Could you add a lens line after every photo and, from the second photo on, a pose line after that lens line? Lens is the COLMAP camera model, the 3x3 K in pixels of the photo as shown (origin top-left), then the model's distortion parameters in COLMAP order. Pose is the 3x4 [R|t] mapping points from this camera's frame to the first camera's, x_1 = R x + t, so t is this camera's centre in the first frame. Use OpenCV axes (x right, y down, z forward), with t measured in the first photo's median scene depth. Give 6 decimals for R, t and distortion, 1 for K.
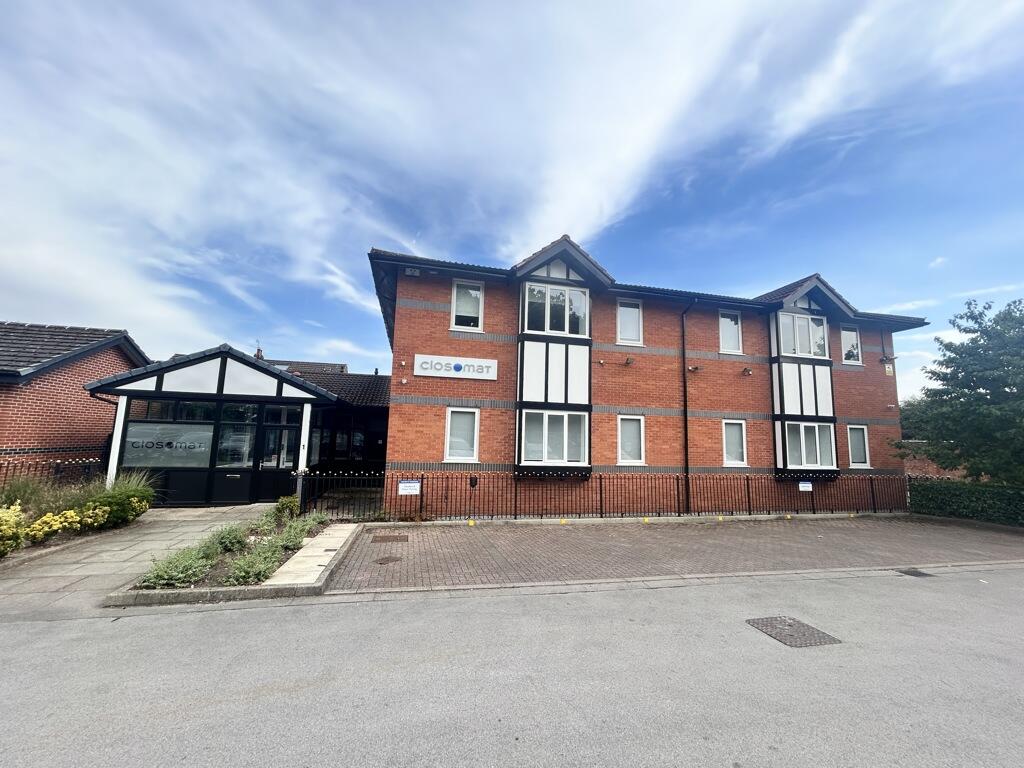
lens RADIAL K [[425.1, 0, 514.8], [0, 425.1, 385.7], [0, 0, 1]] dist [-0.000863, 0.000118]
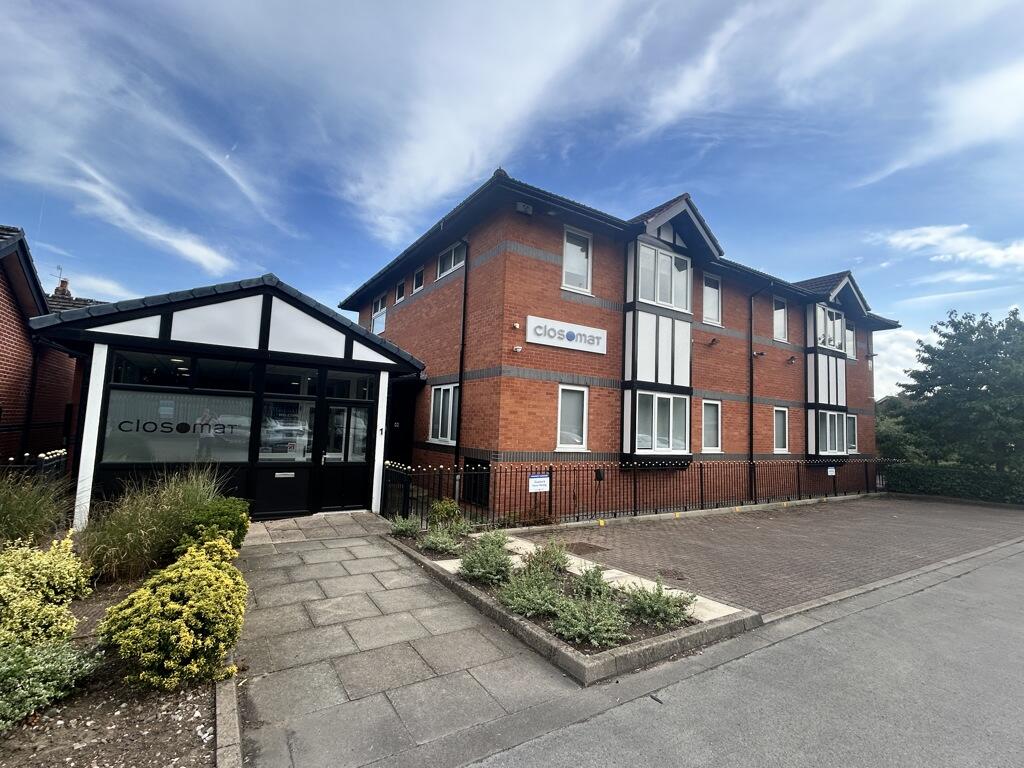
lens RADIAL K [[484.0, 0, 522.8], [0, 484.0, 386.2], [0, 0, 1]] dist [-0.003328, 0.001989]
pose [[0.941130, 0.038068, 0.335895, -0.463757], [-0.054780, 0.997680, 0.040415, 0.018163], [-0.333577, -0.056436, 0.941032, 0.133262]]
